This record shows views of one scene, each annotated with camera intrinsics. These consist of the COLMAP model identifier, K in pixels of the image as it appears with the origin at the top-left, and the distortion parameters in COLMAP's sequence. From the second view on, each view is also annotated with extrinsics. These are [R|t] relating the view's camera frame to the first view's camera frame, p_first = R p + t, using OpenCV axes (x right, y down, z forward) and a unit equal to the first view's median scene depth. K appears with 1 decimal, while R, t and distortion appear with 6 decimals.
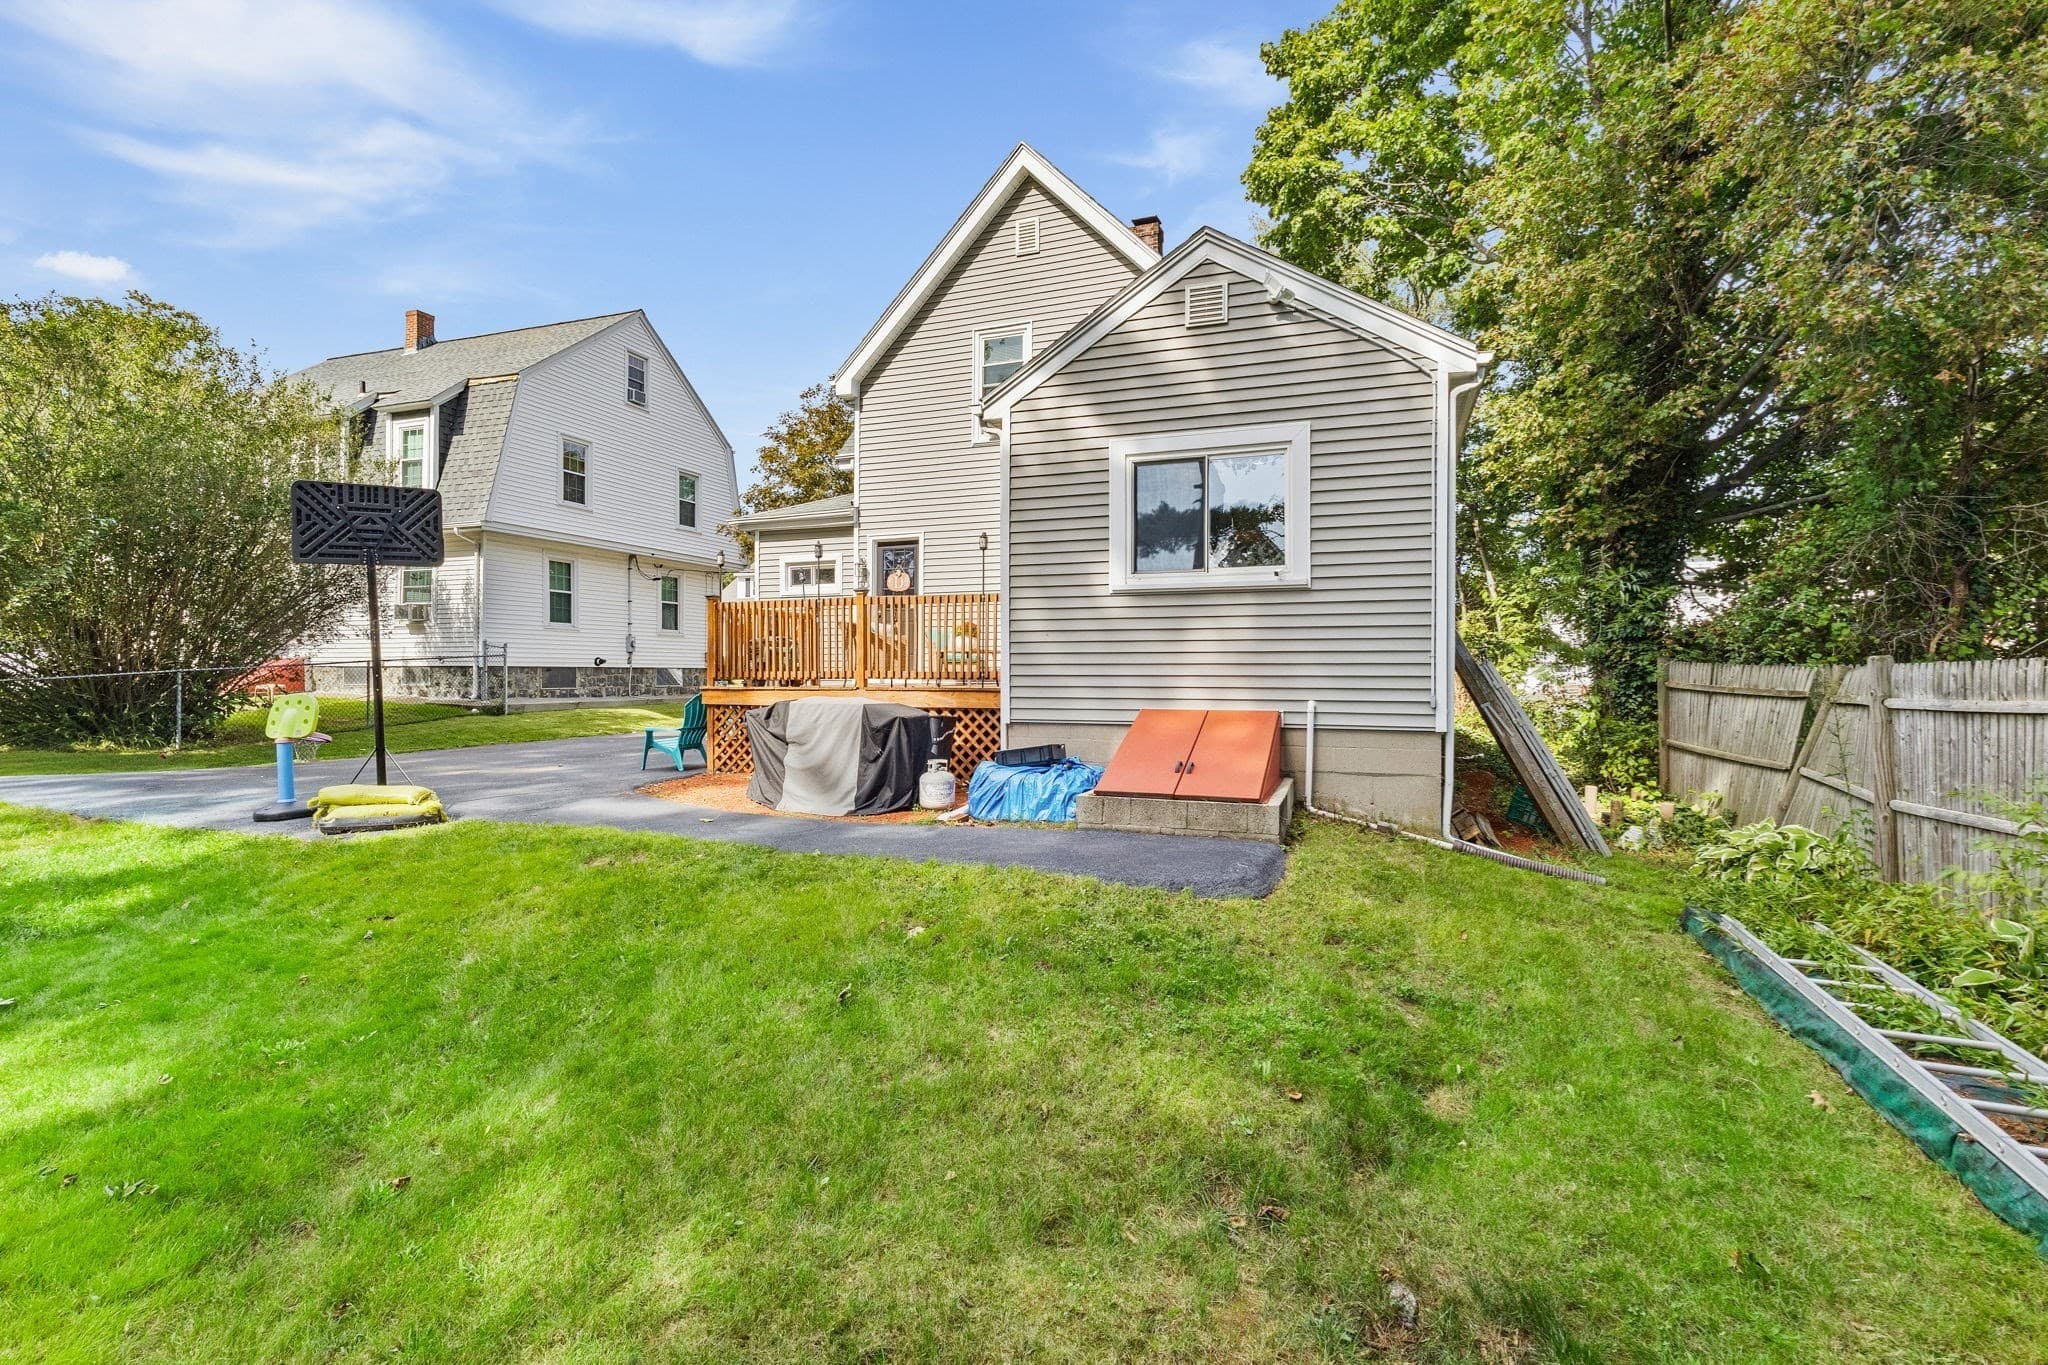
lens RADIAL K [[955.0, 0, 1026.4], [0, 955.0, 667.7], [0, 0, 1]] dist [0.001910, 0.001091]
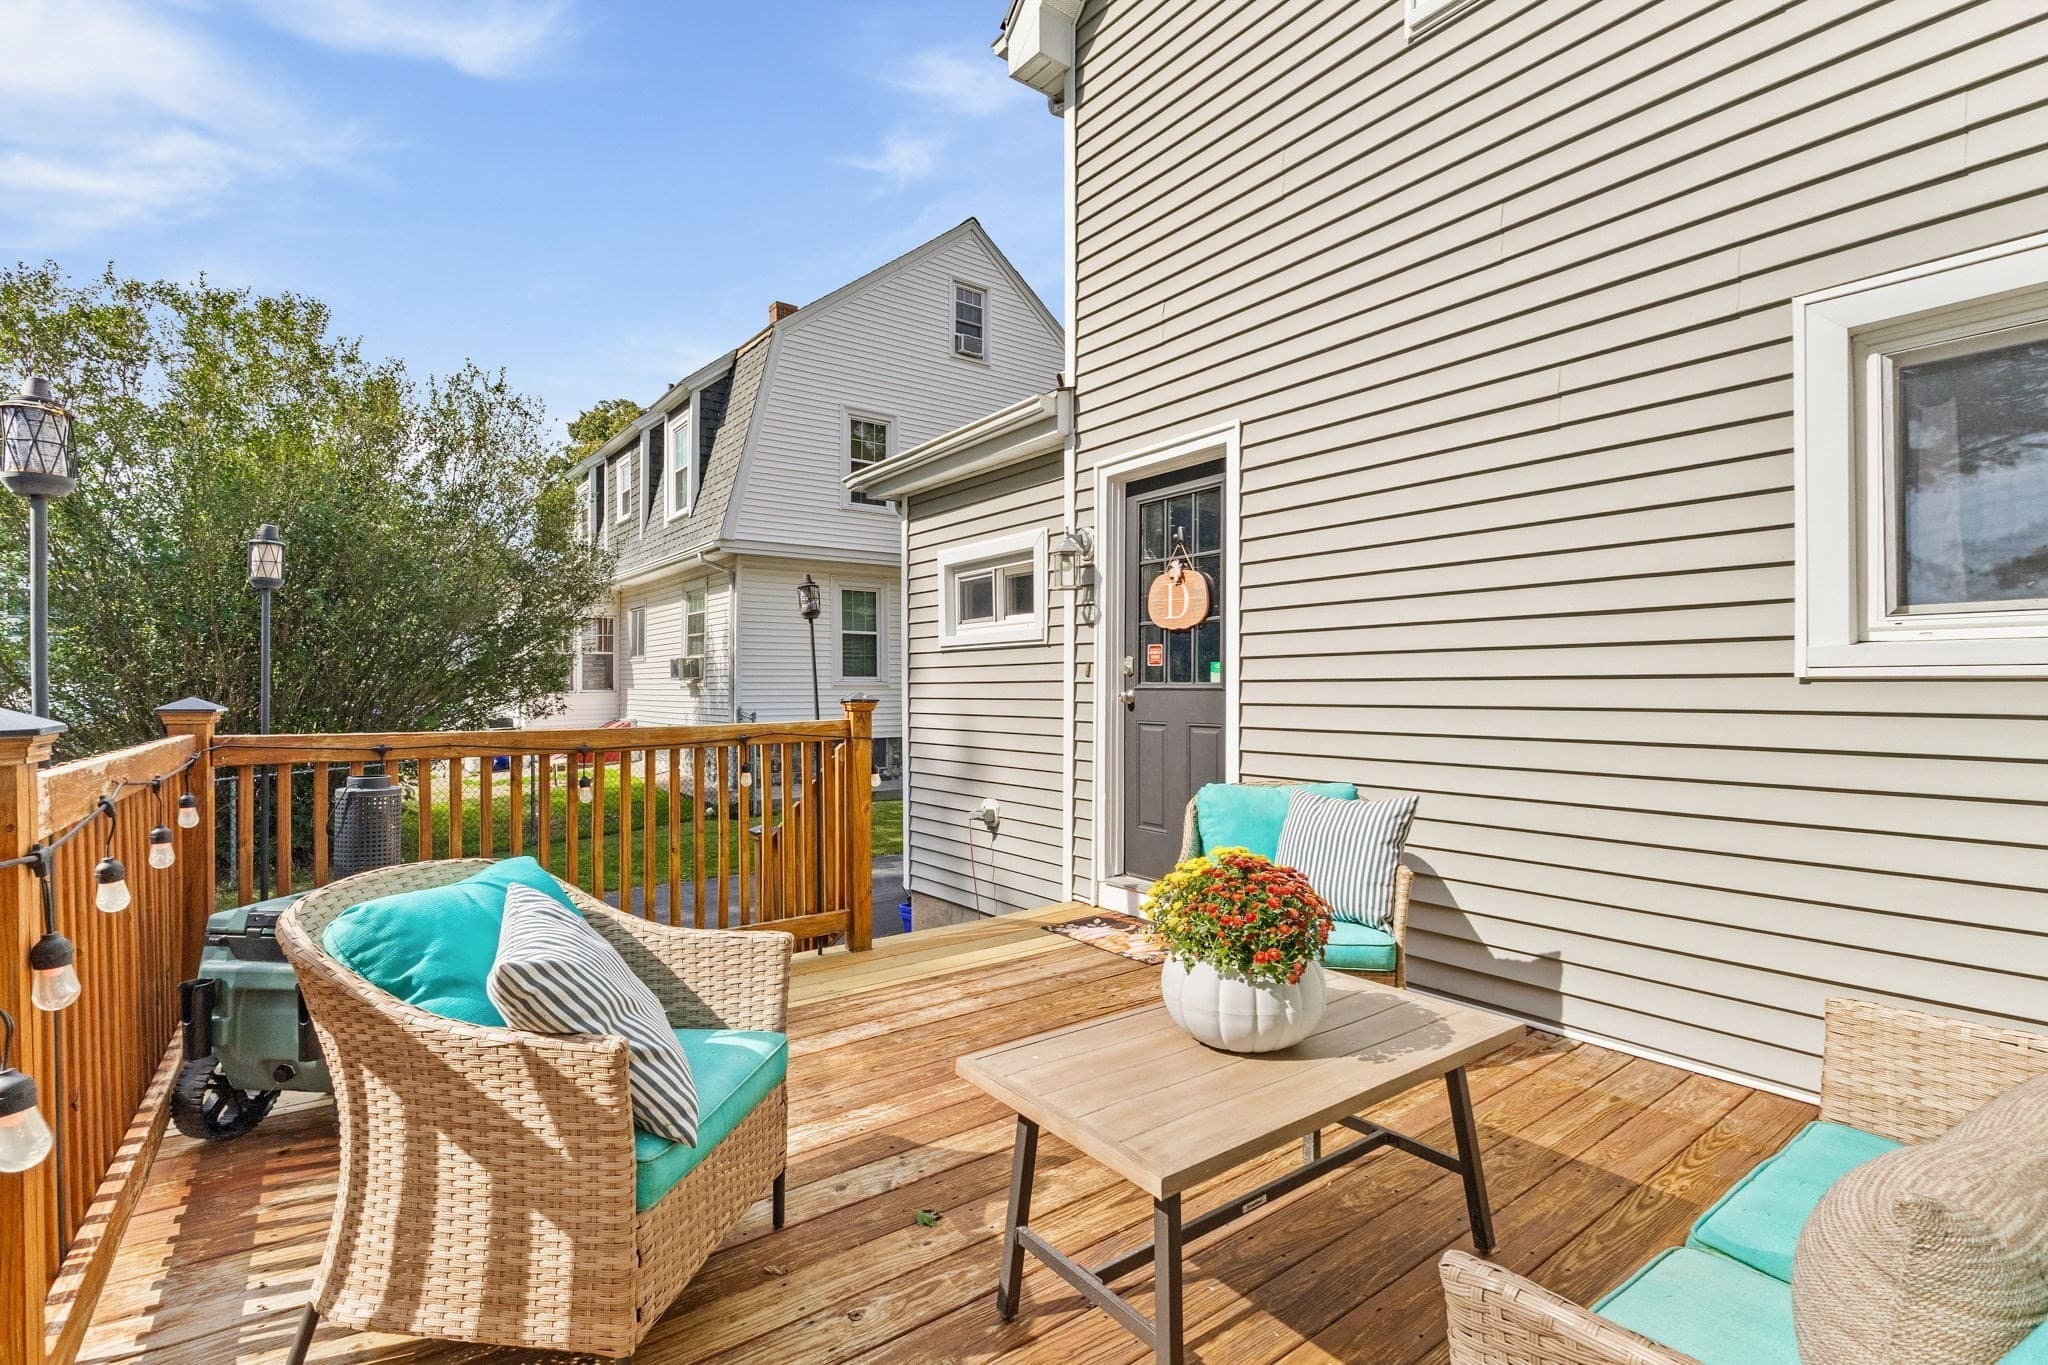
lens RADIAL K [[955.0, 0, 1024.1], [0, 955.0, 671.1], [0, 0, 1]] dist [0.001910, 0.001091]
pose [[0.842319, -0.012233, -0.538840, -0.006940], [0.006972, 0.999906, -0.011802, -0.062671], [0.538934, 0.006184, 0.842325, 0.703413]]
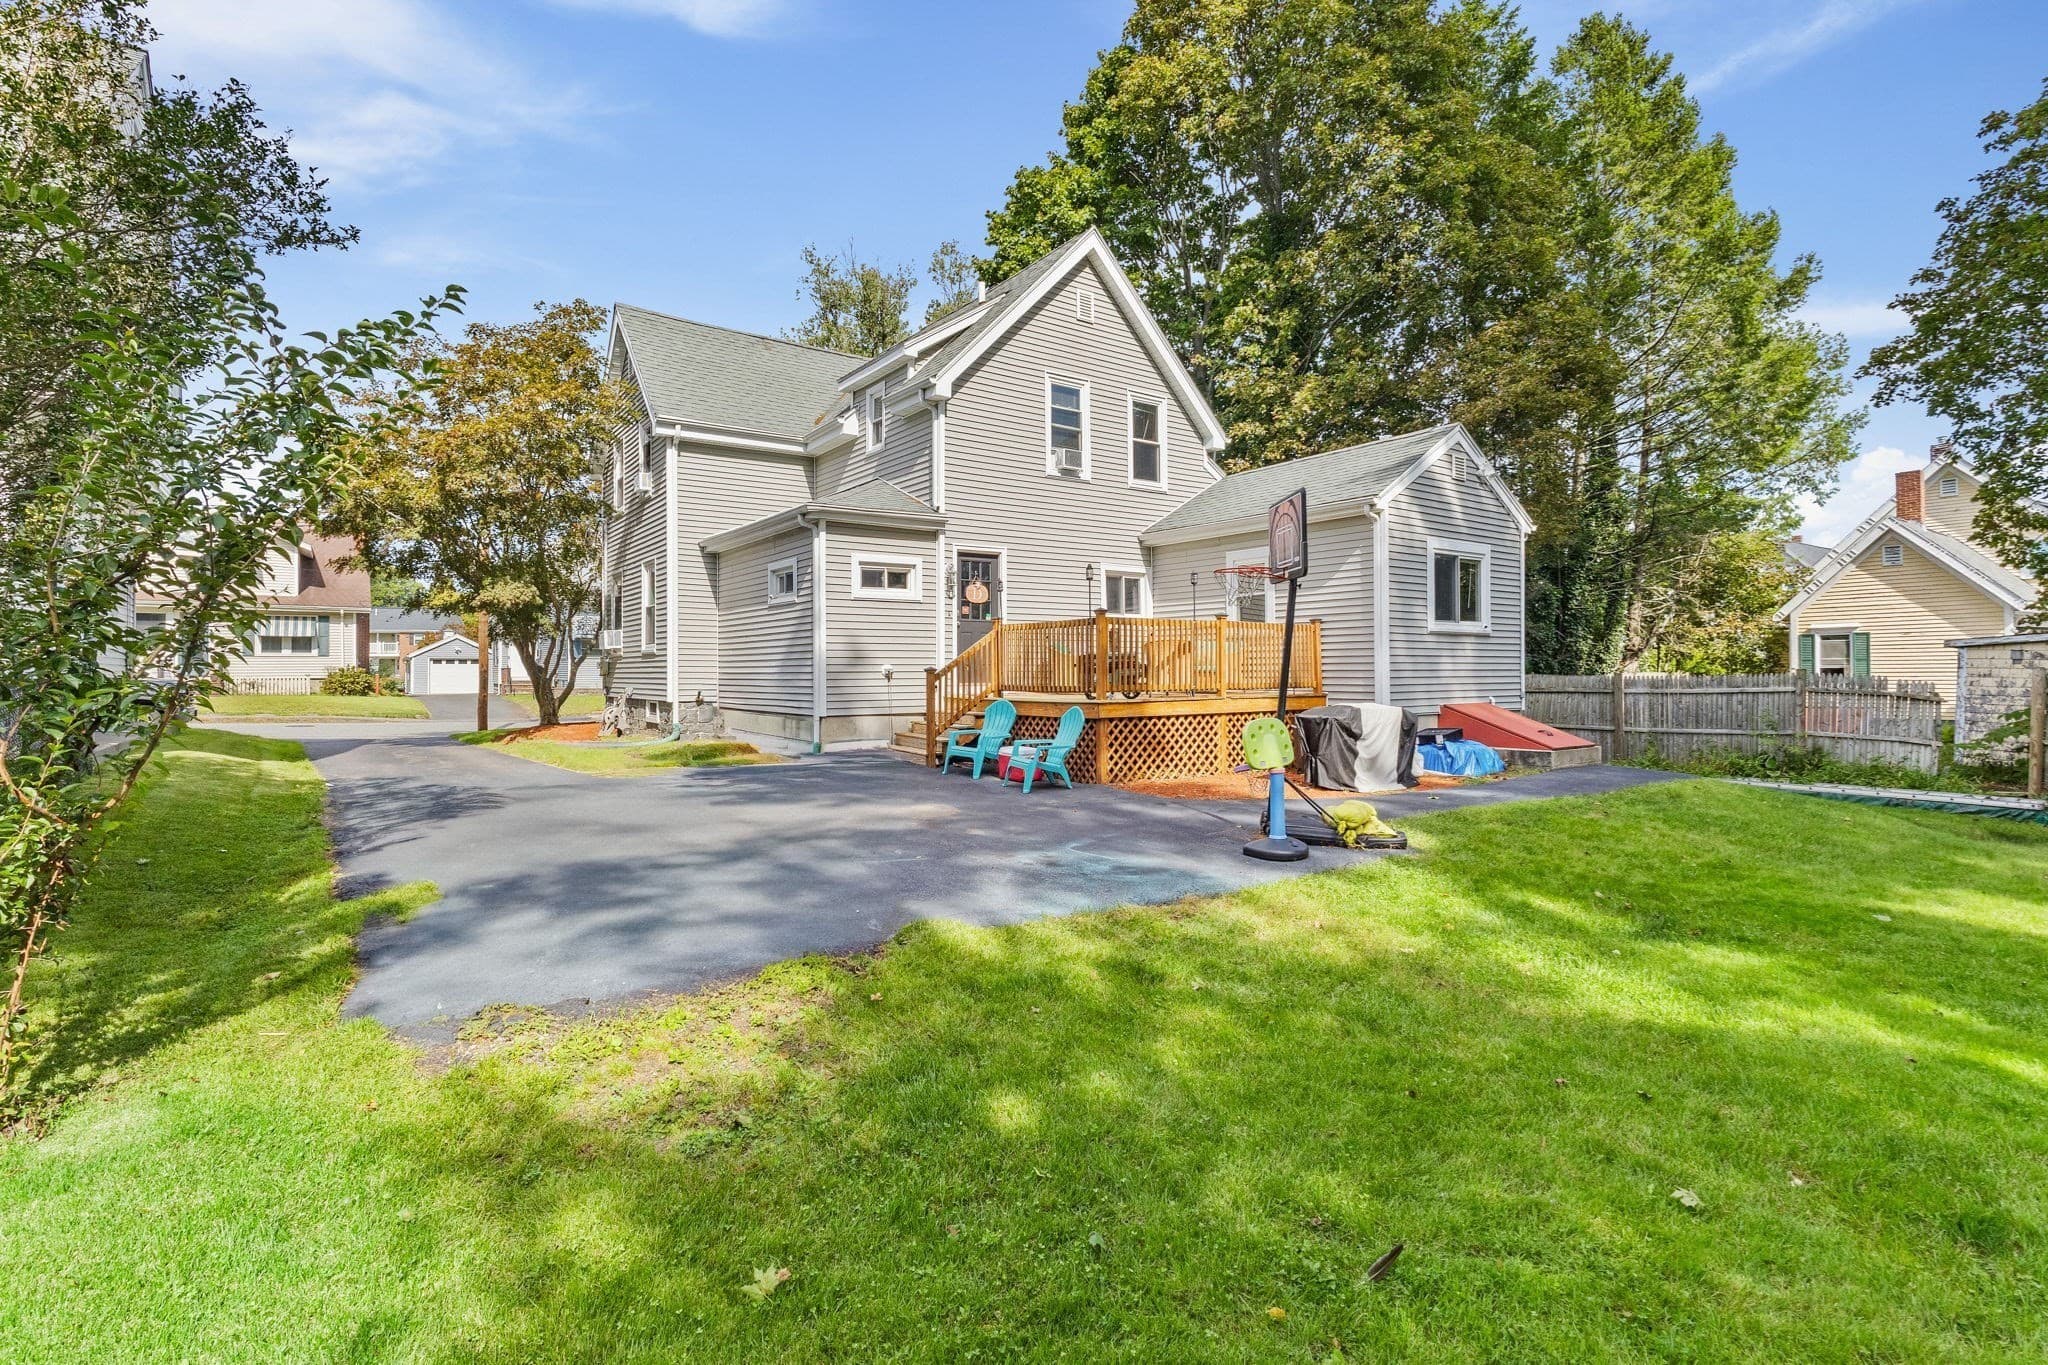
lens RADIAL K [[955.0, 0, 1021.0], [0, 955.0, 660.7], [0, 0, 1]] dist [0.001910, 0.001091]
pose [[0.546369, 0.009671, 0.837489, -0.945751], [0.001257, 0.999923, -0.012367, -0.006767], [-0.837543, 0.007810, 0.546315, 0.409100]]
